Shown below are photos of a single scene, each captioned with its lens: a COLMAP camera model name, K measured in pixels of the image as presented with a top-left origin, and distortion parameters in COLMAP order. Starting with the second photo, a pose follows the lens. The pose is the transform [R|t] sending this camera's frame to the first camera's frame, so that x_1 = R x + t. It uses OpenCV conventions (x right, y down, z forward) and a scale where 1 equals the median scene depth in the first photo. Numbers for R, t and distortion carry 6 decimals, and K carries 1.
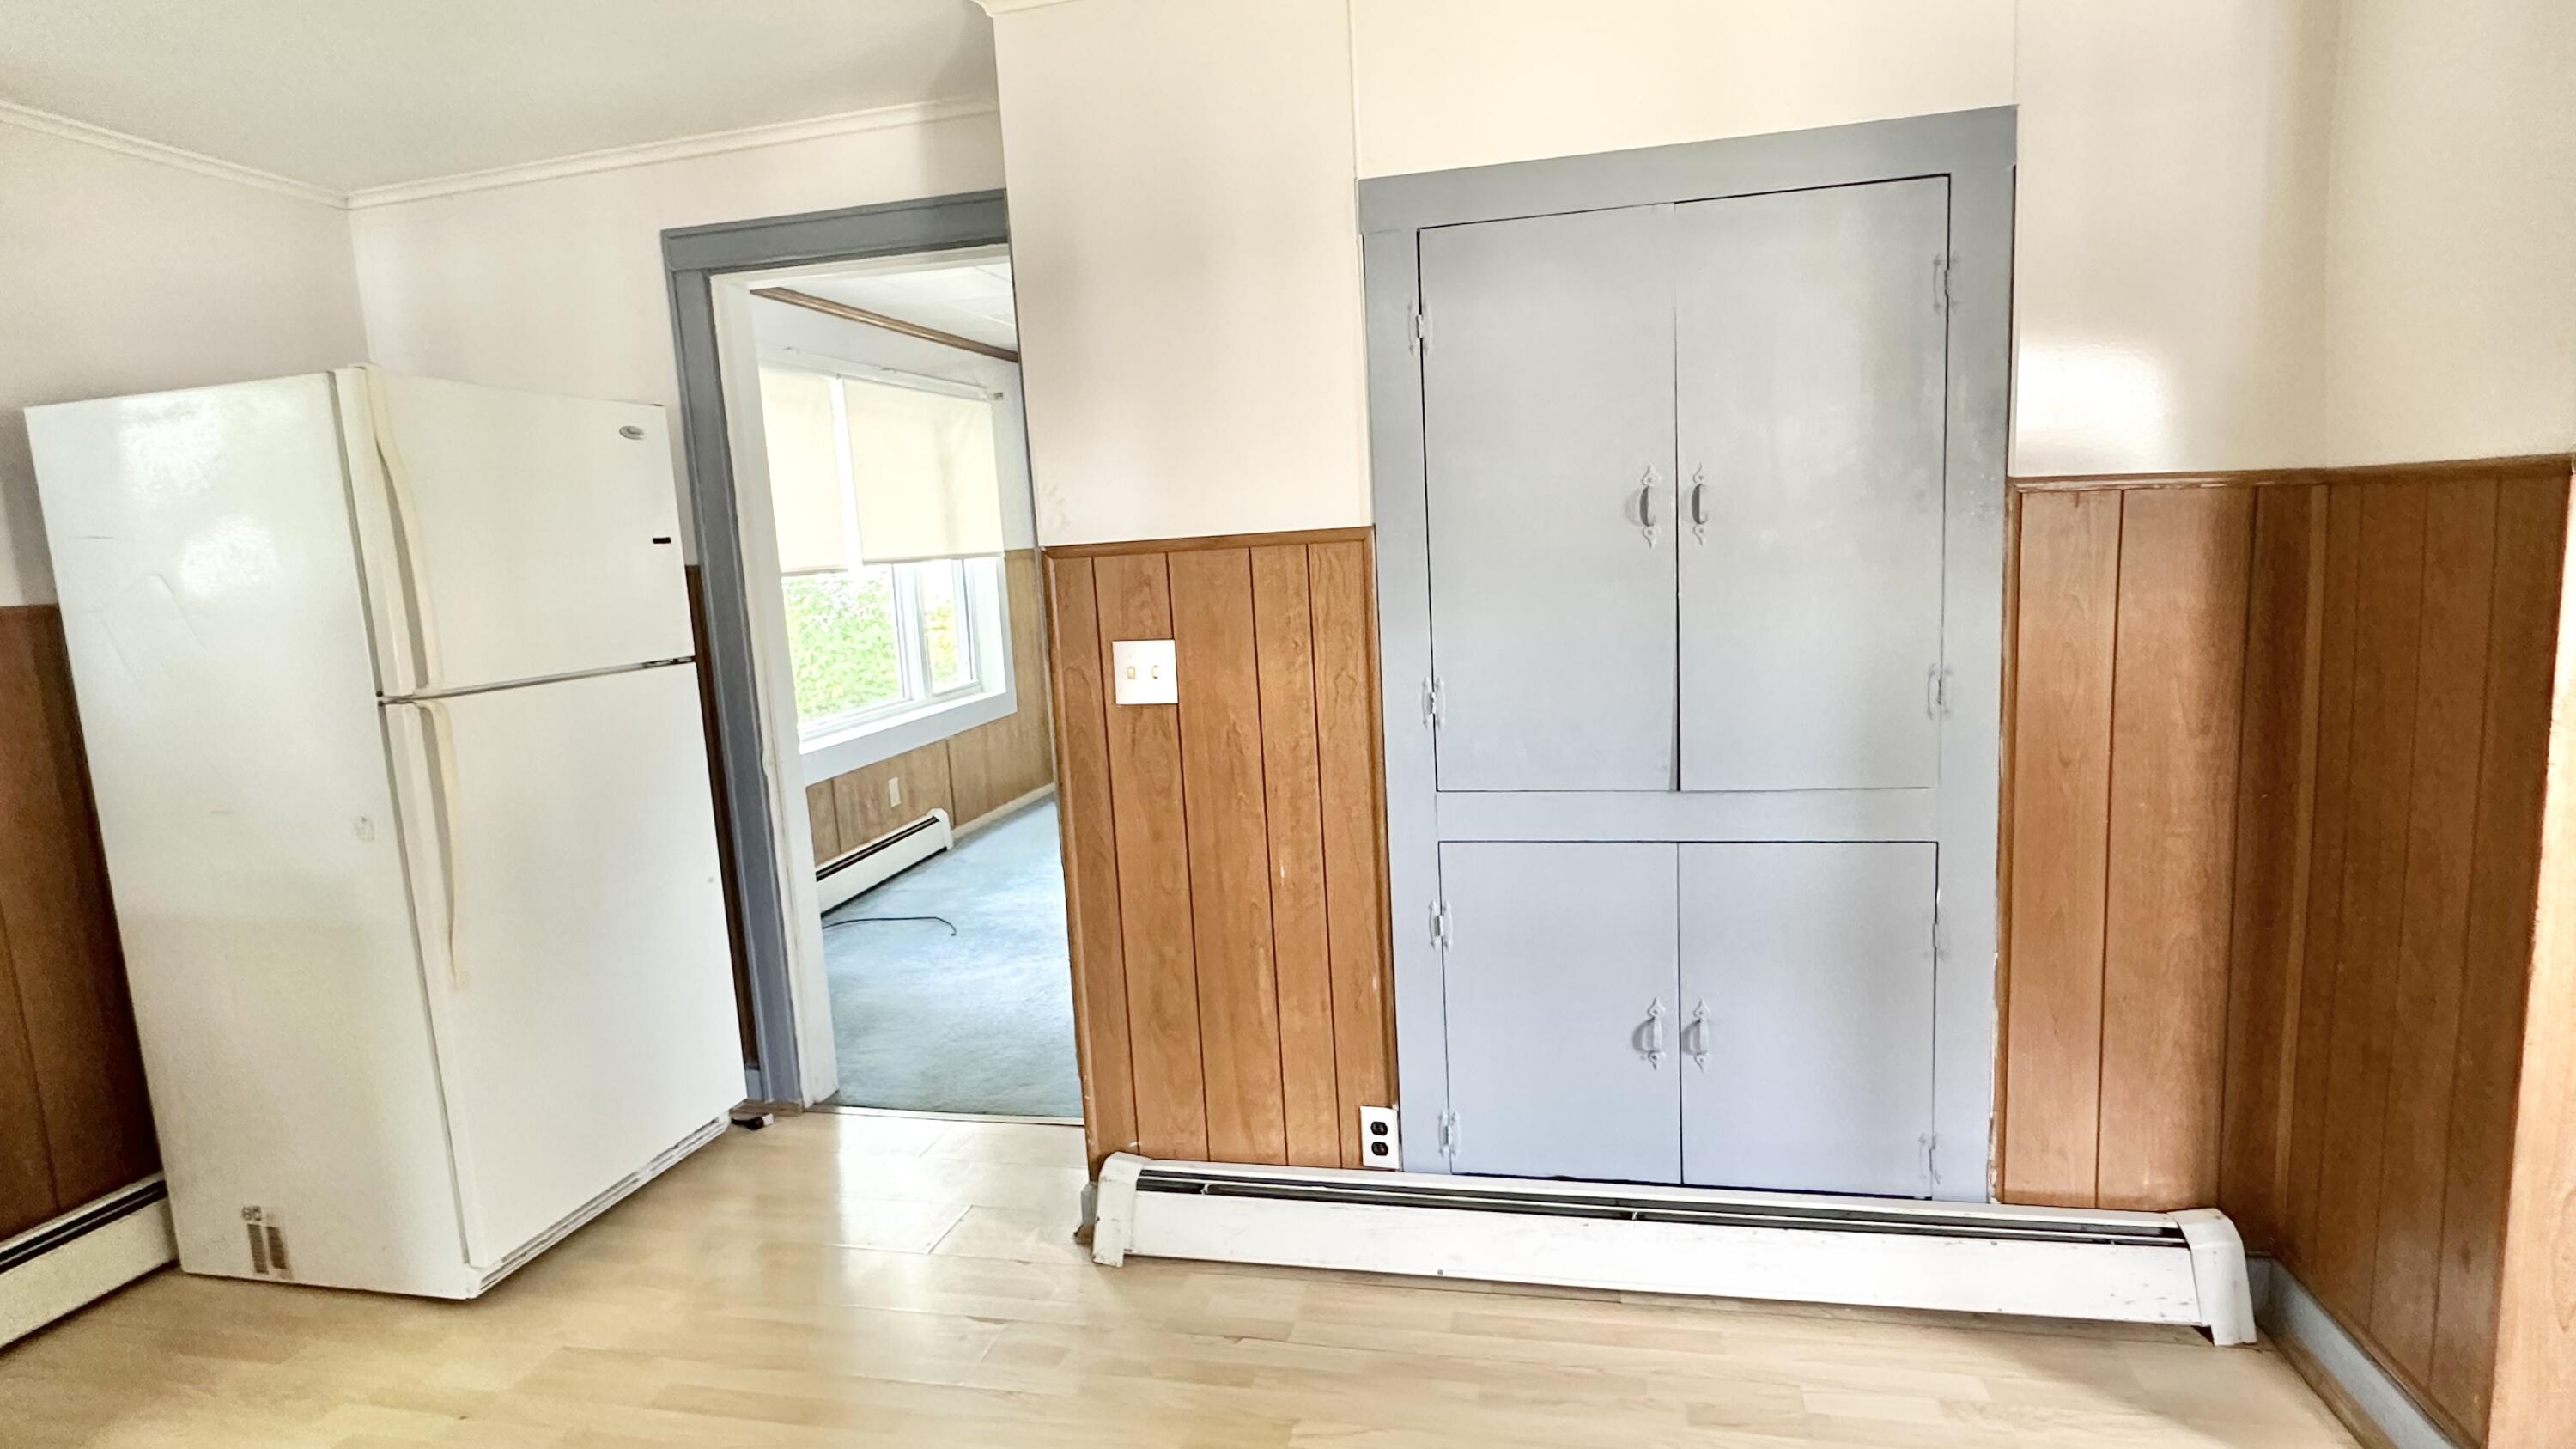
lens RADIAL K [[1344.4, 0, 1288.0], [0, 1344.4, 724.5], [0, 0, 1]] dist [-0.002569, -0.000401]
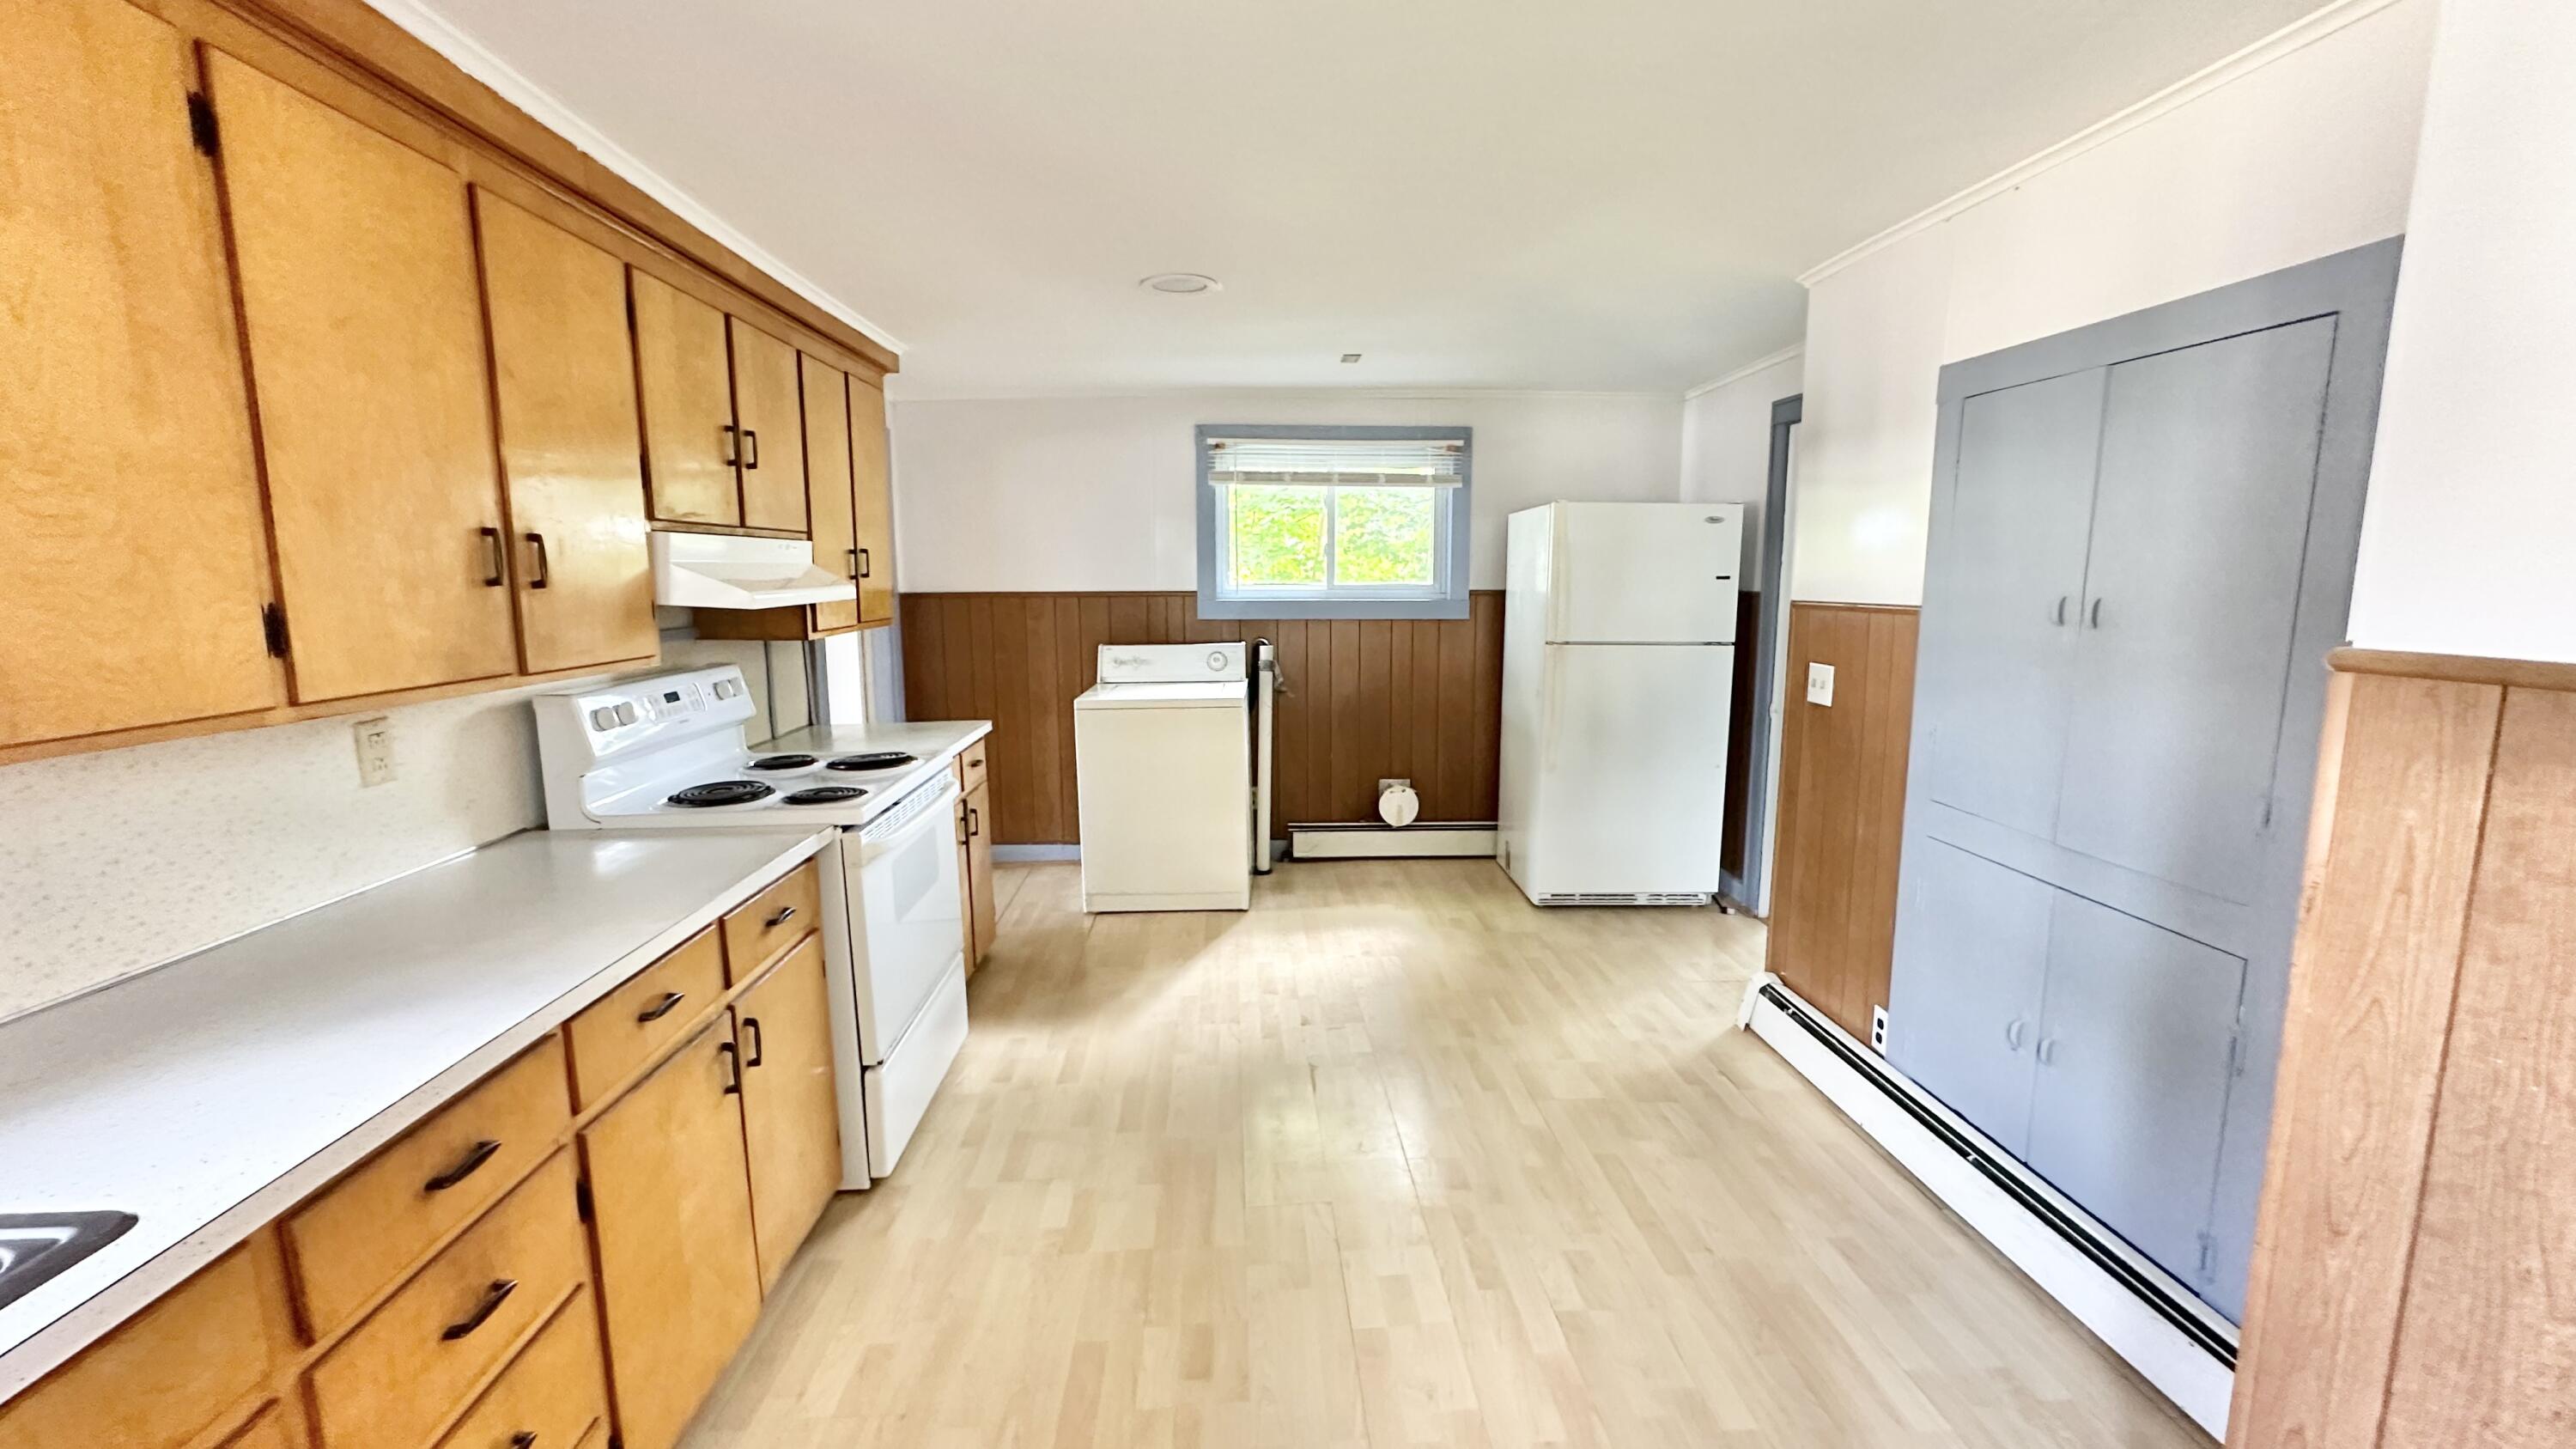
lens RADIAL K [[1031.5, 0, 1288.0], [0, 1031.5, 724.5], [0, 0, 1]] dist [-0.002030, 0.000220]
pose [[0.272928, 0.197238, -0.941598, 0.880998], [-0.149824, 0.975530, 0.160919, -0.094514], [0.950296, 0.097155, 0.295800, 0.043728]]
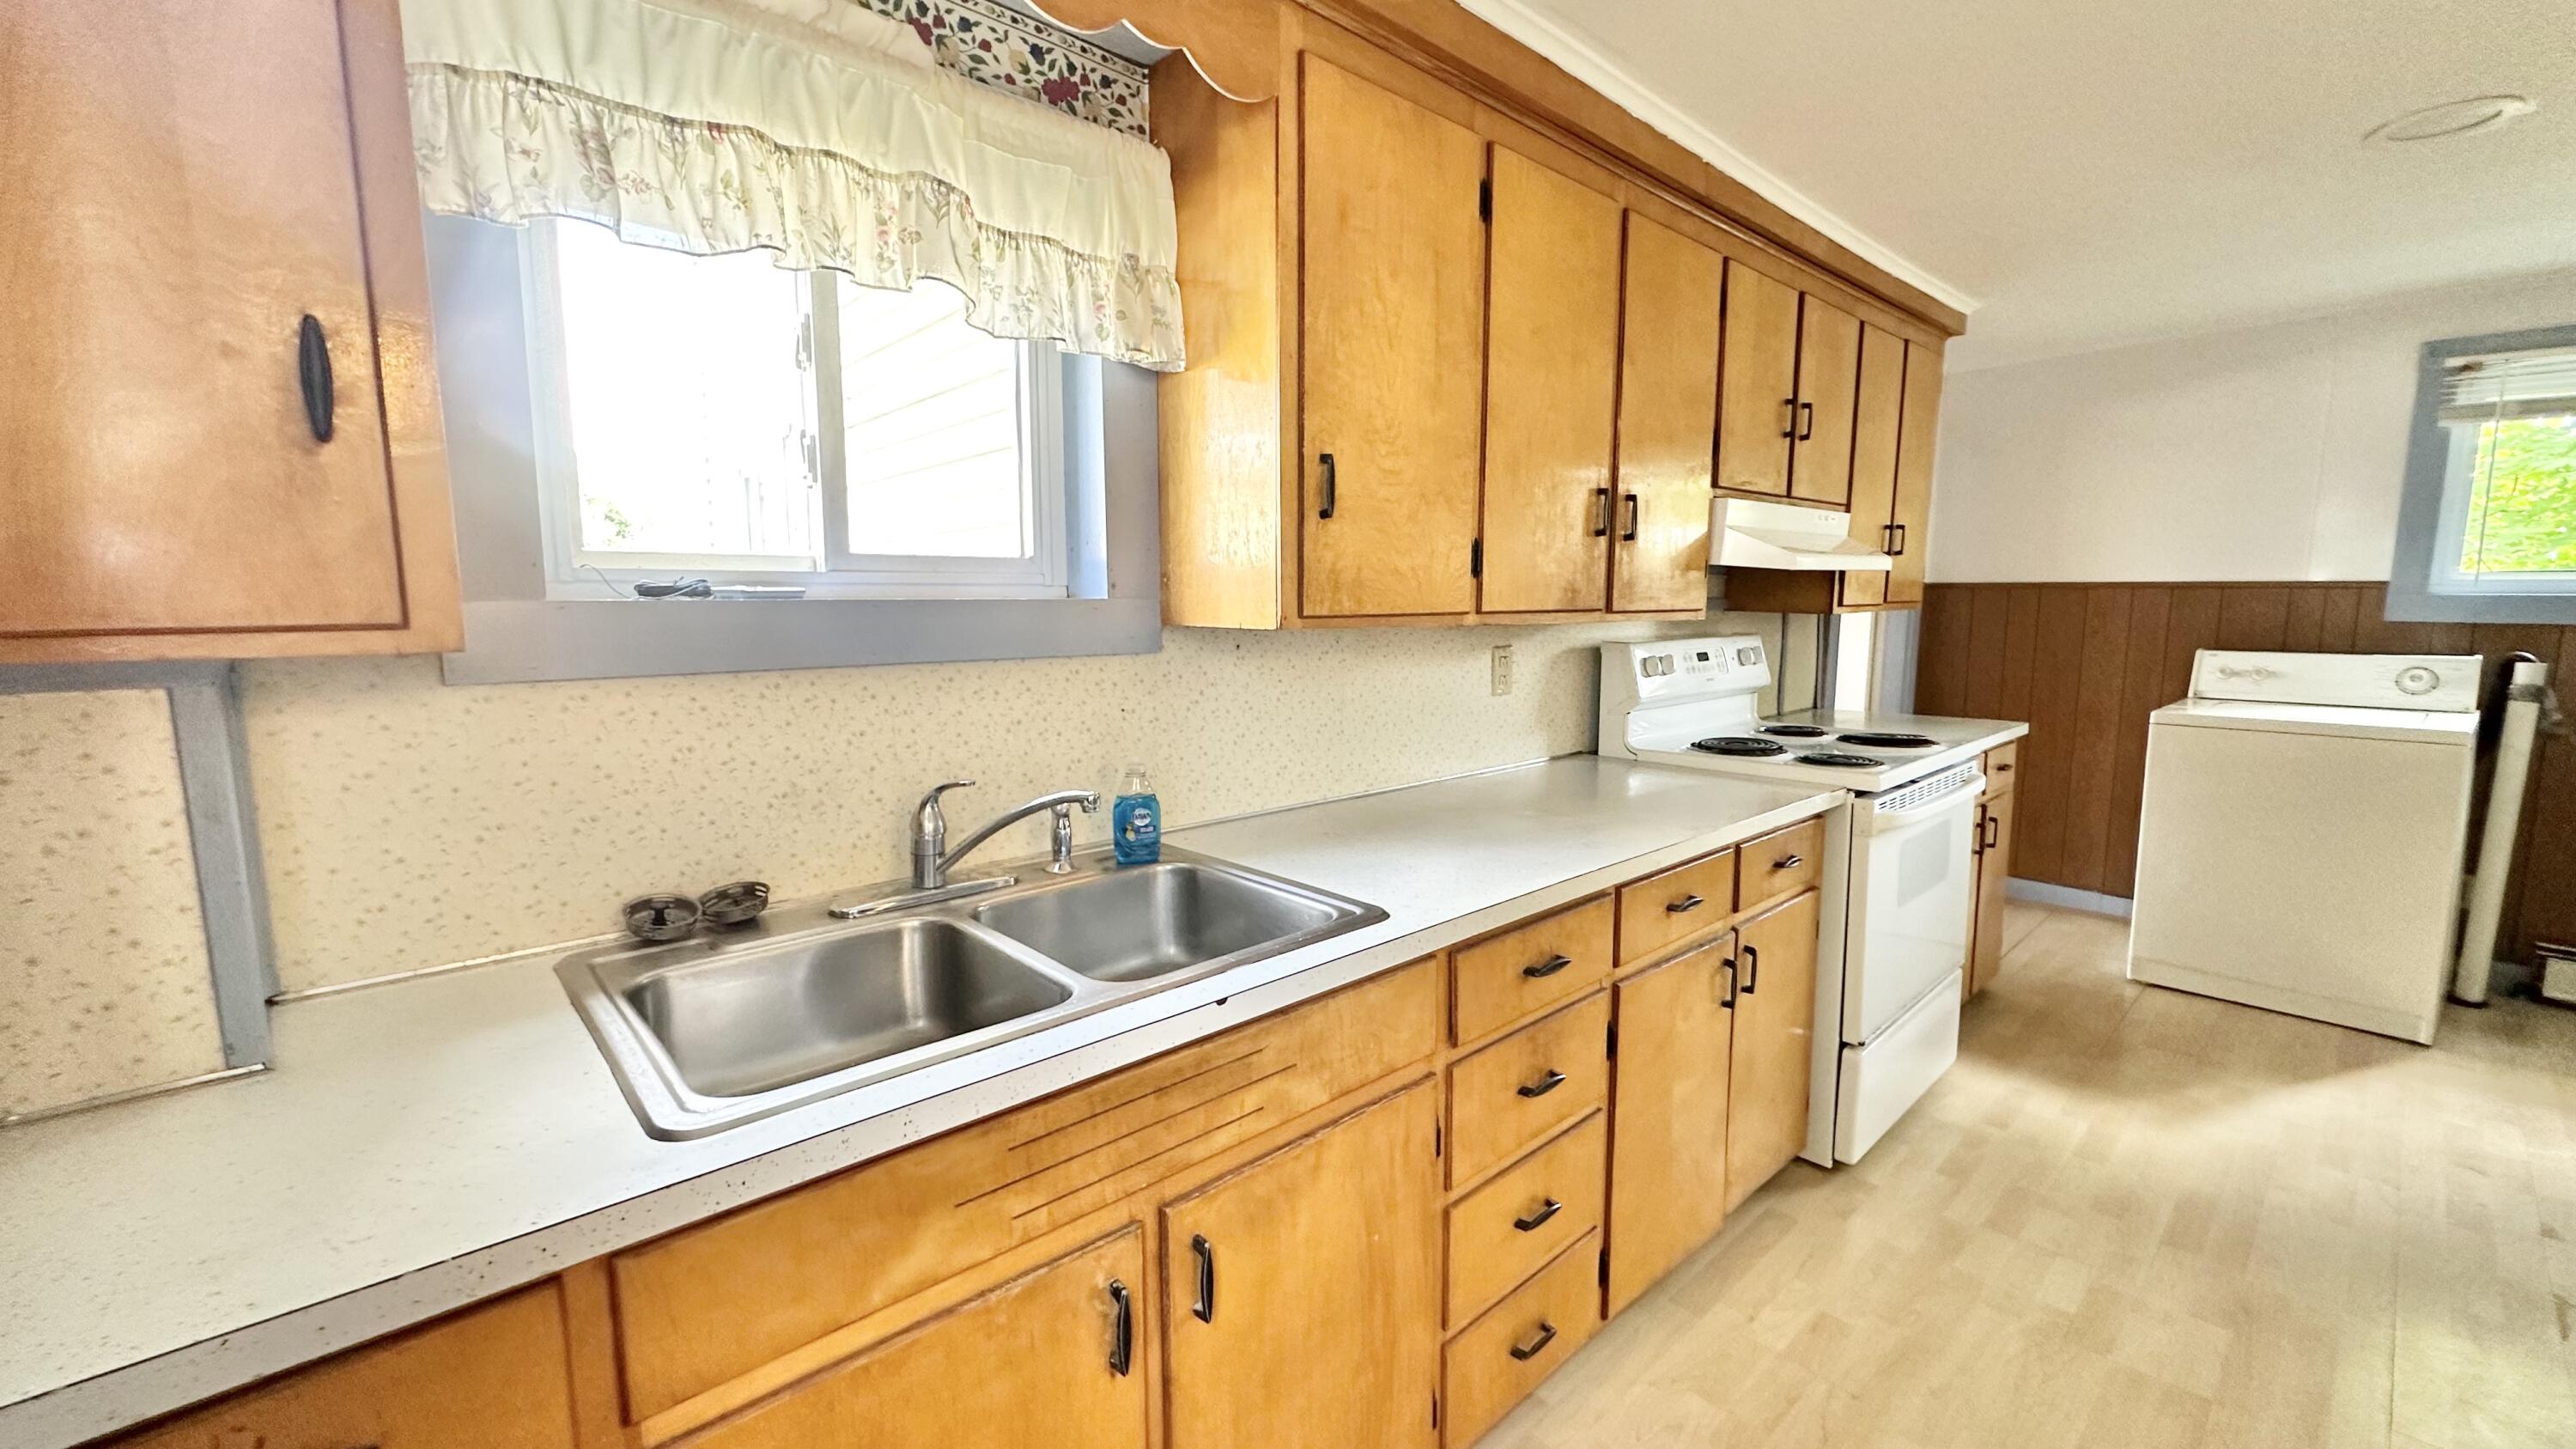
lens RADIAL K [[1031.5, 0, 1288.0], [0, 1031.5, 724.5], [0, 0, 1]] dist [-0.002030, 0.000220]
pose [[-0.573483, 0.162849, -0.802868, 0.918405], [-0.082291, 0.963634, 0.254238, -0.043499], [0.815074, 0.211870, -0.539227, 0.016445]]
